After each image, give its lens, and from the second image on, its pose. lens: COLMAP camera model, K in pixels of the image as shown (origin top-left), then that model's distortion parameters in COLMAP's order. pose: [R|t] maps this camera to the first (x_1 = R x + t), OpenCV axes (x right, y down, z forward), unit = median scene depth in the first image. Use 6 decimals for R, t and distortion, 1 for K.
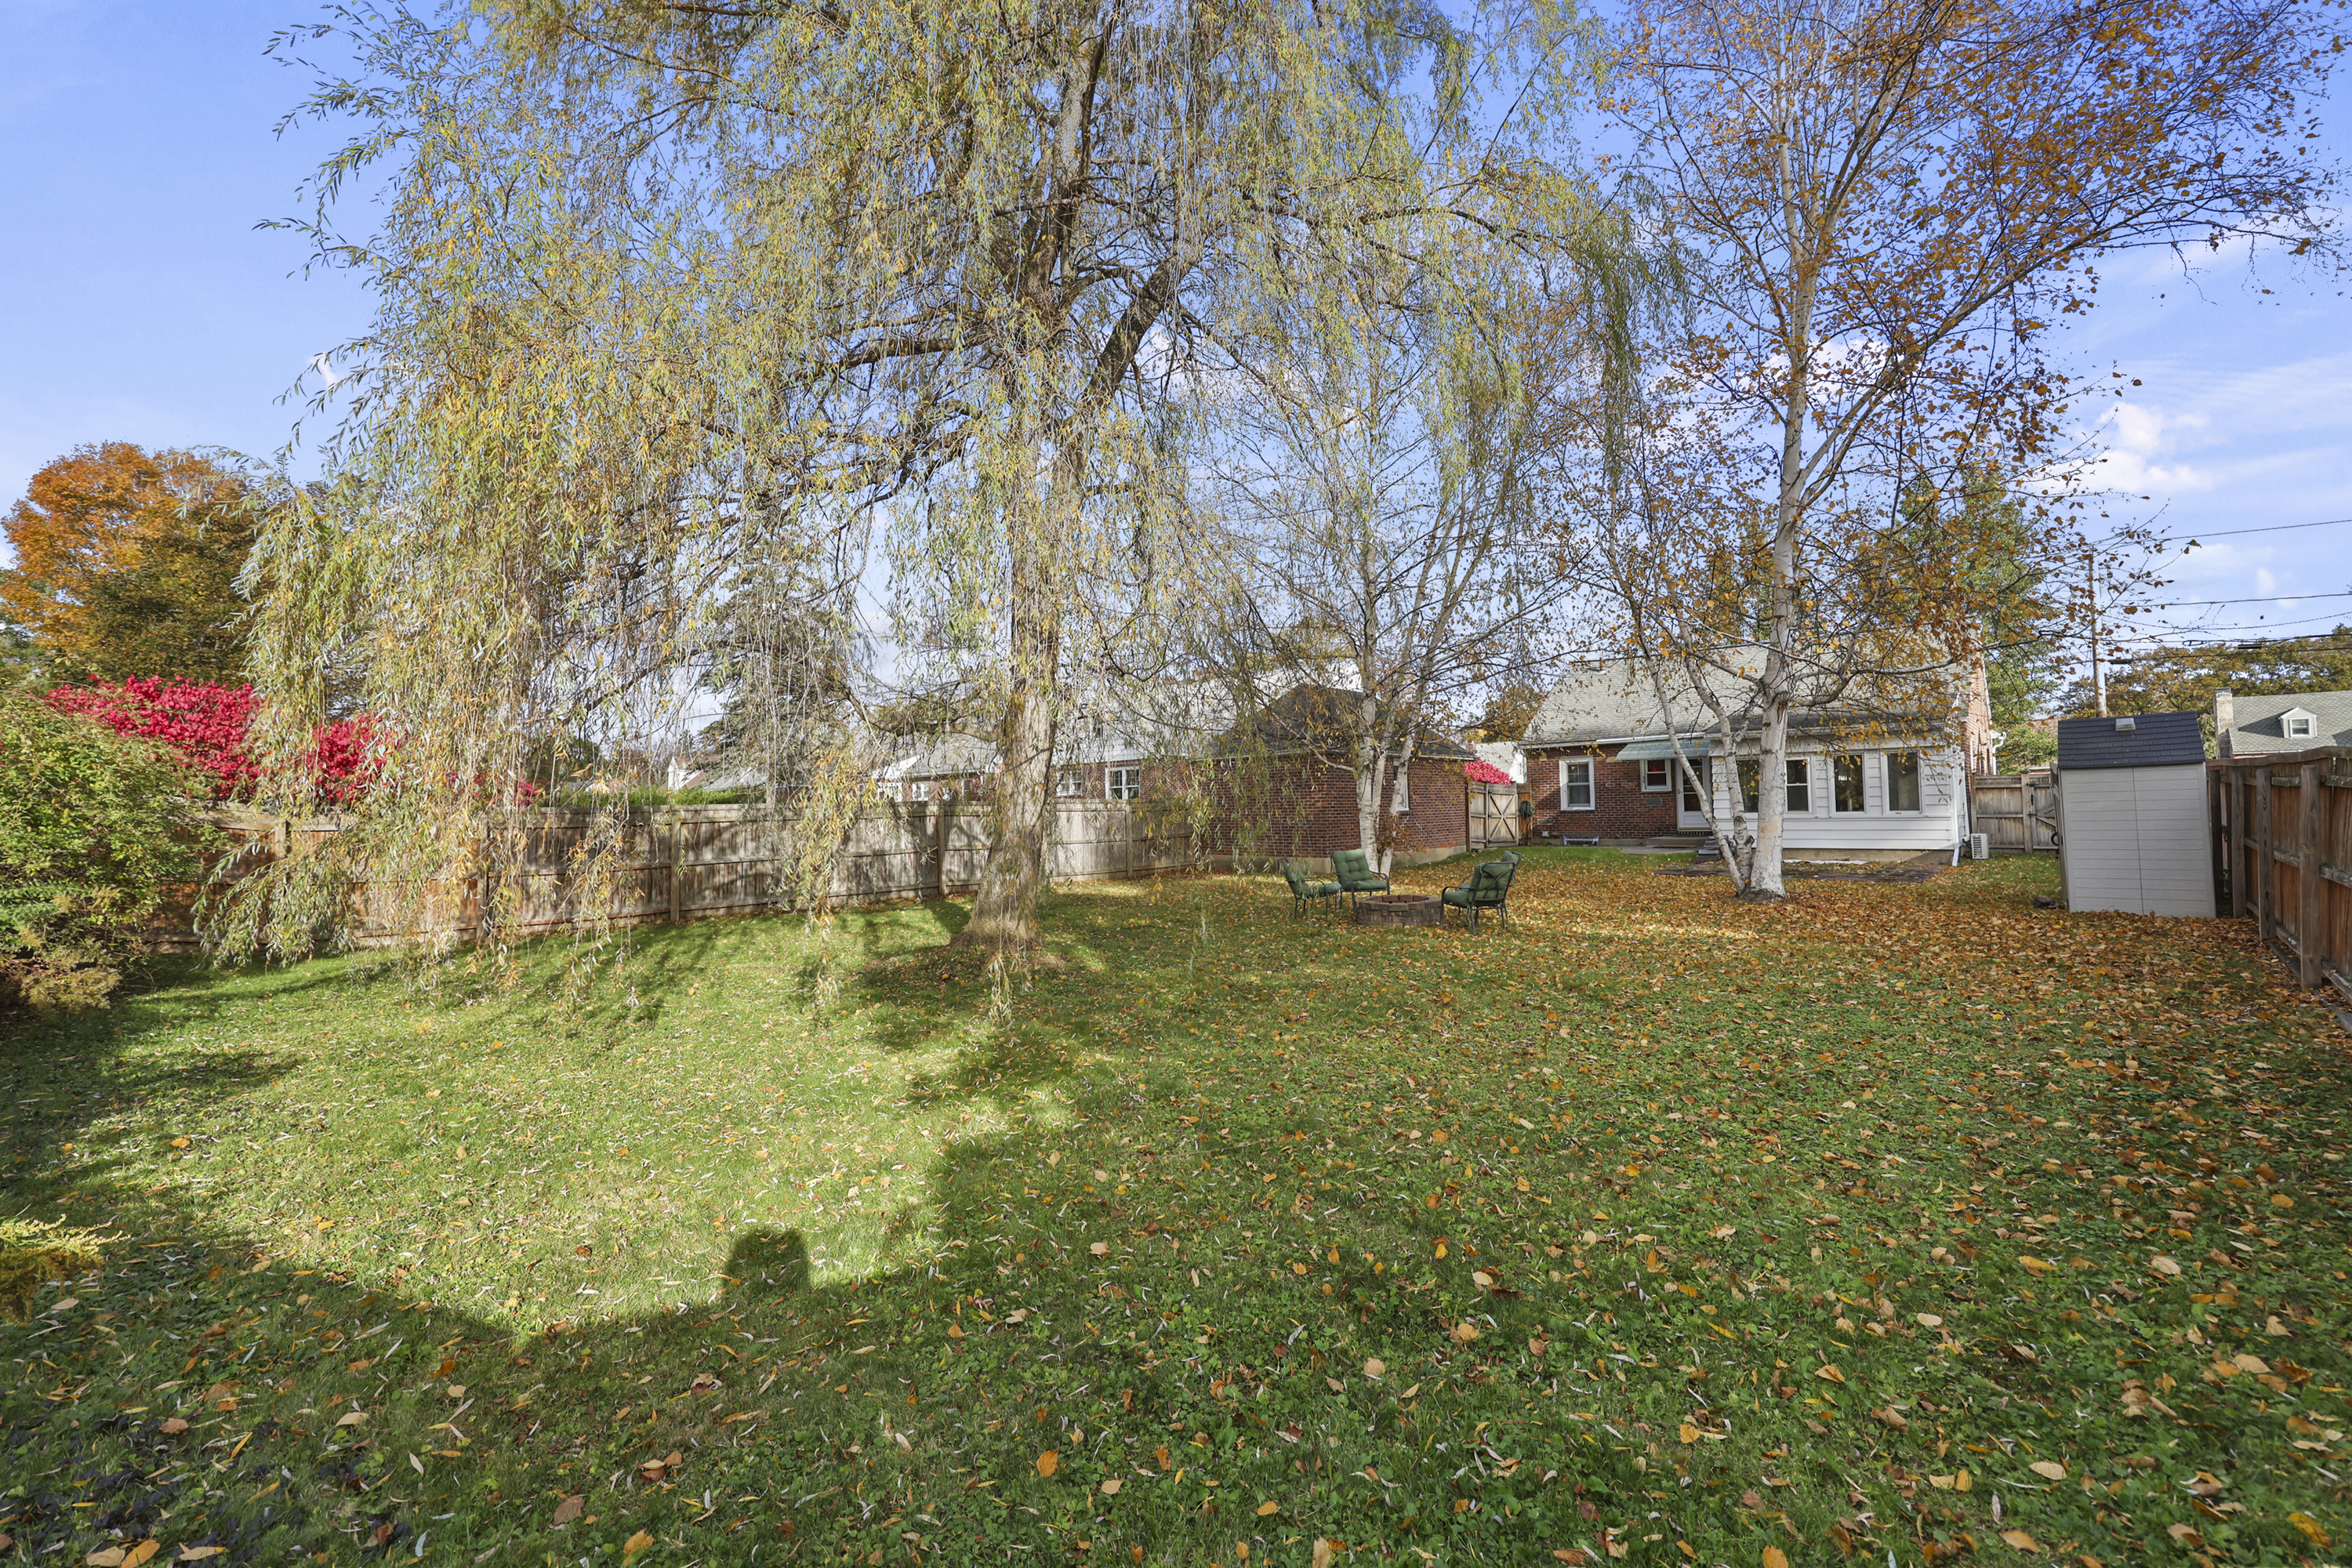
lens RADIAL K [[965.2, 0, 1175.1], [0, 965.2, 841.8], [0, 0, 1]] dist [-0.001722, -0.000250]
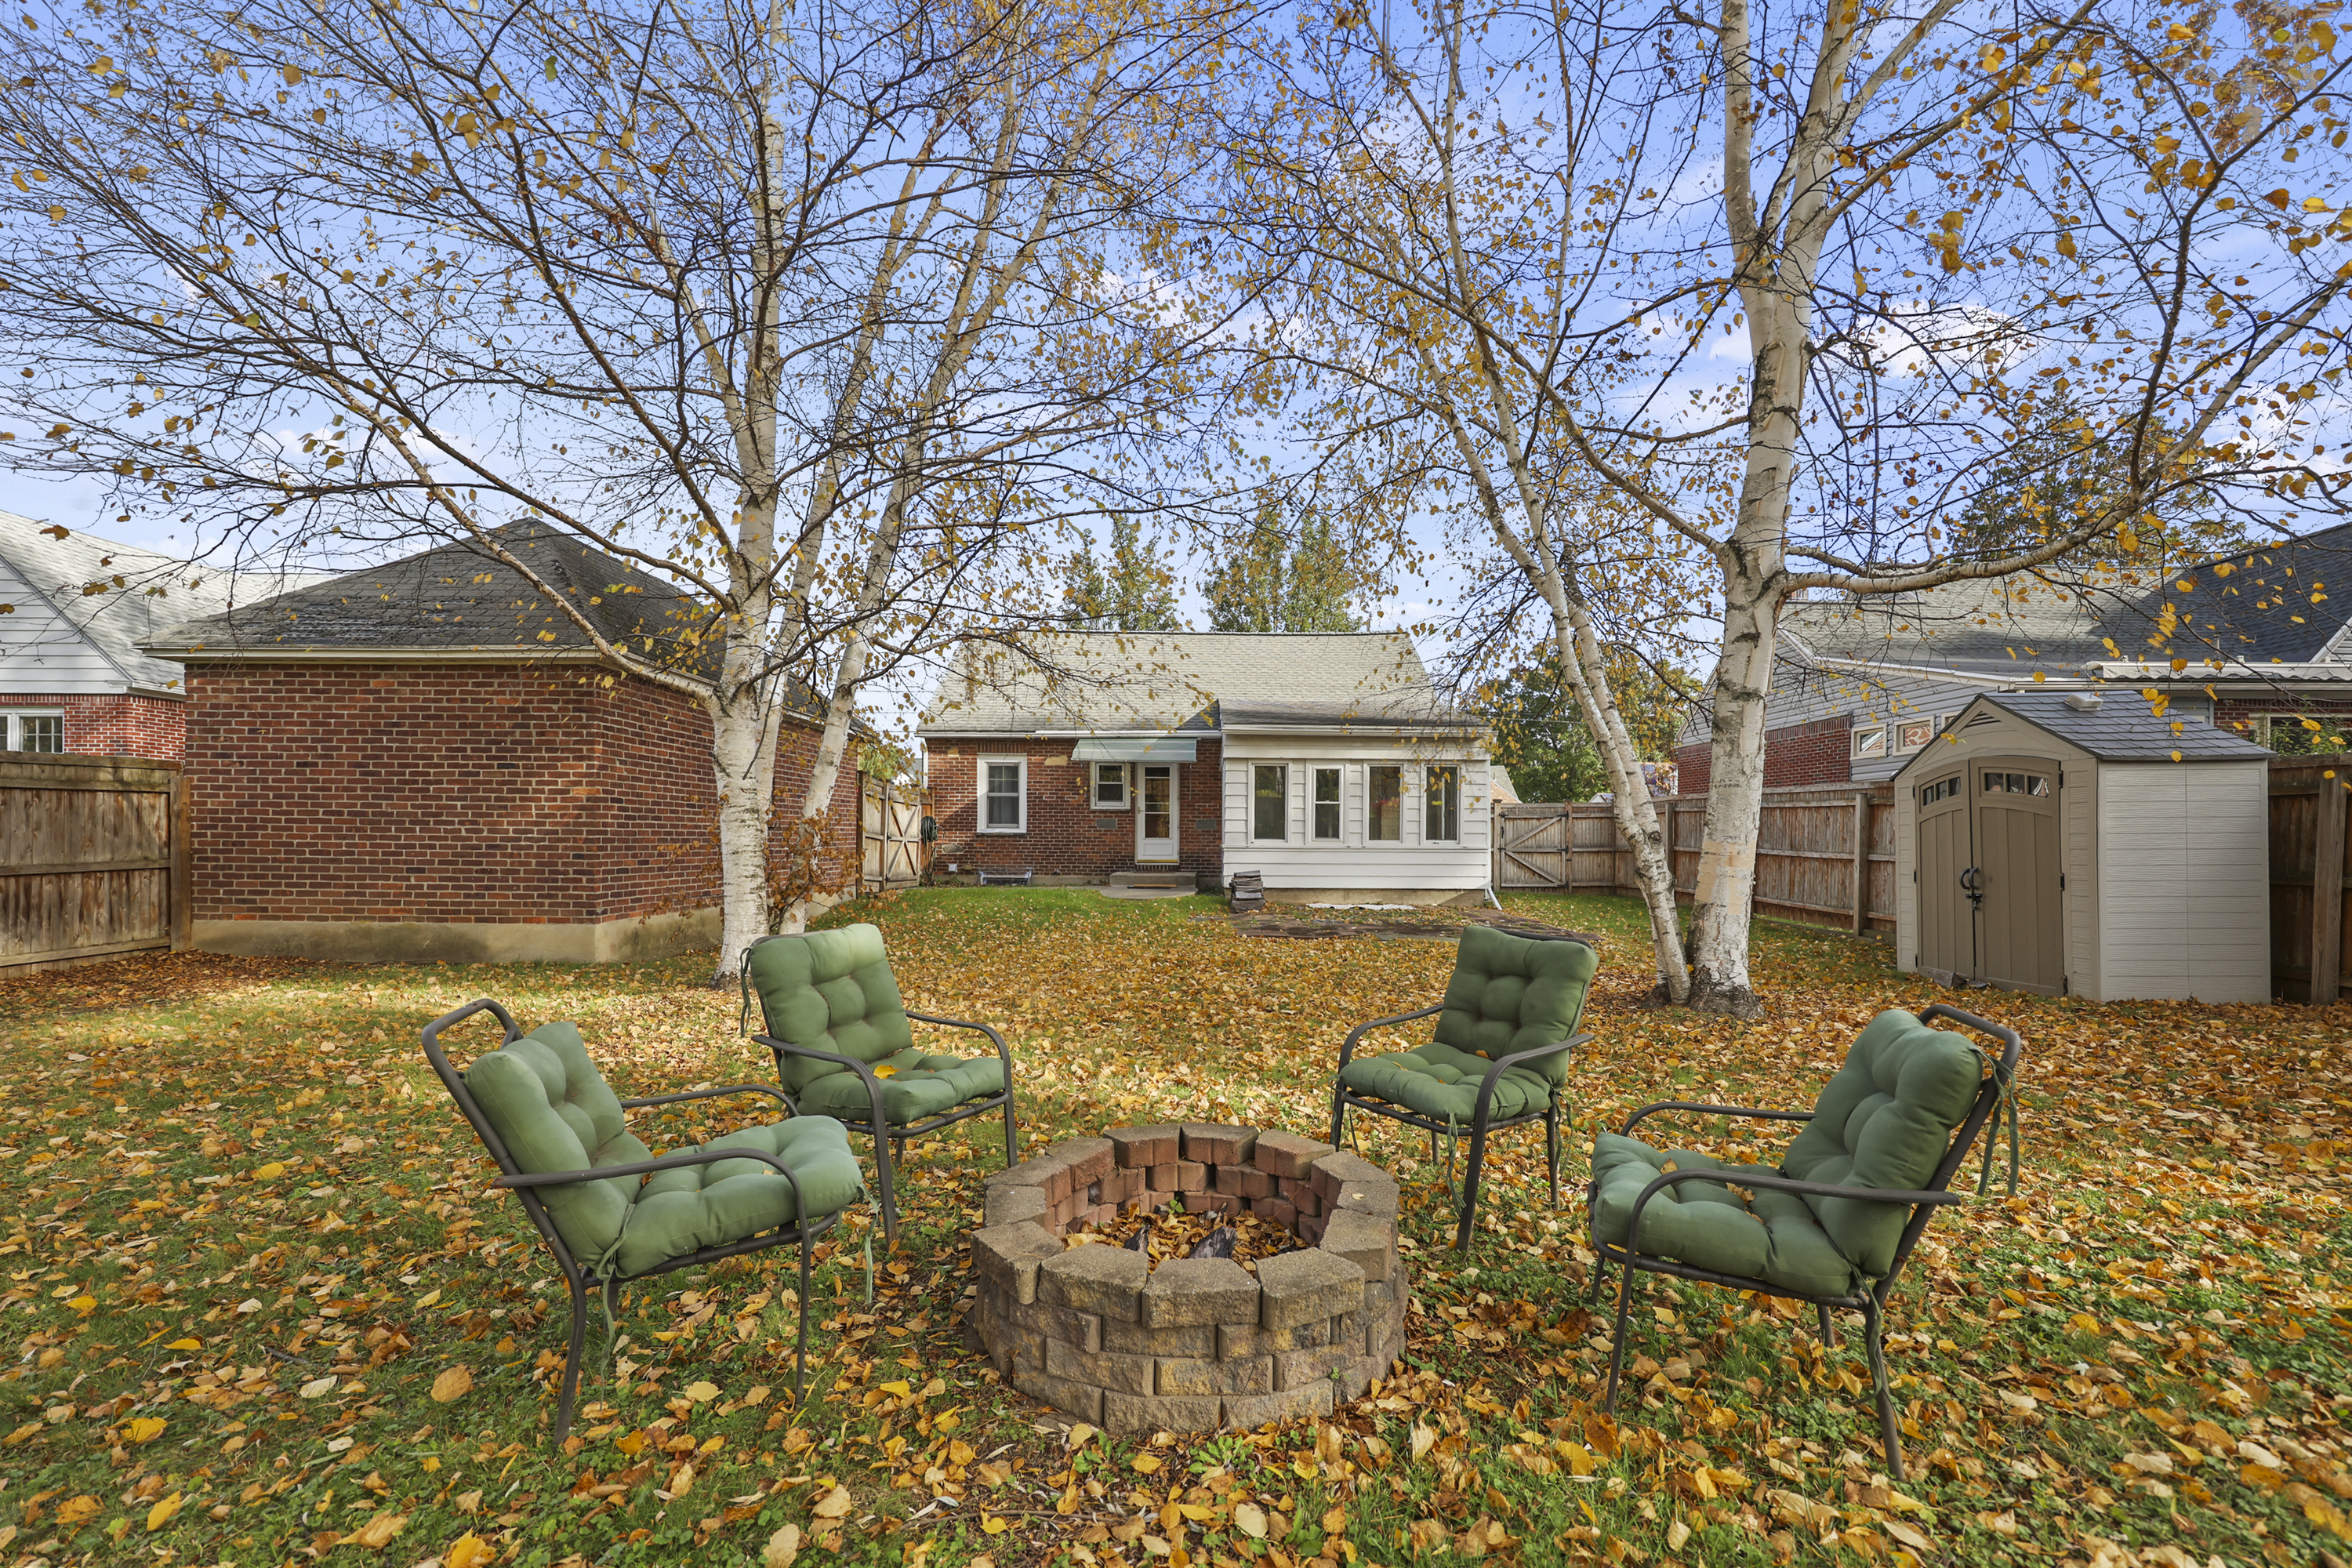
lens RADIAL K [[965.2, 0, 1175.1], [0, 965.2, 841.8], [0, 0, 1]] dist [-0.001722, -0.000250]
pose [[0.731856, 0.023894, 0.681040, 0.044933], [0.000547, 0.999364, -0.035650, -0.002283], [-0.681459, 0.026463, 0.731378, 0.438968]]
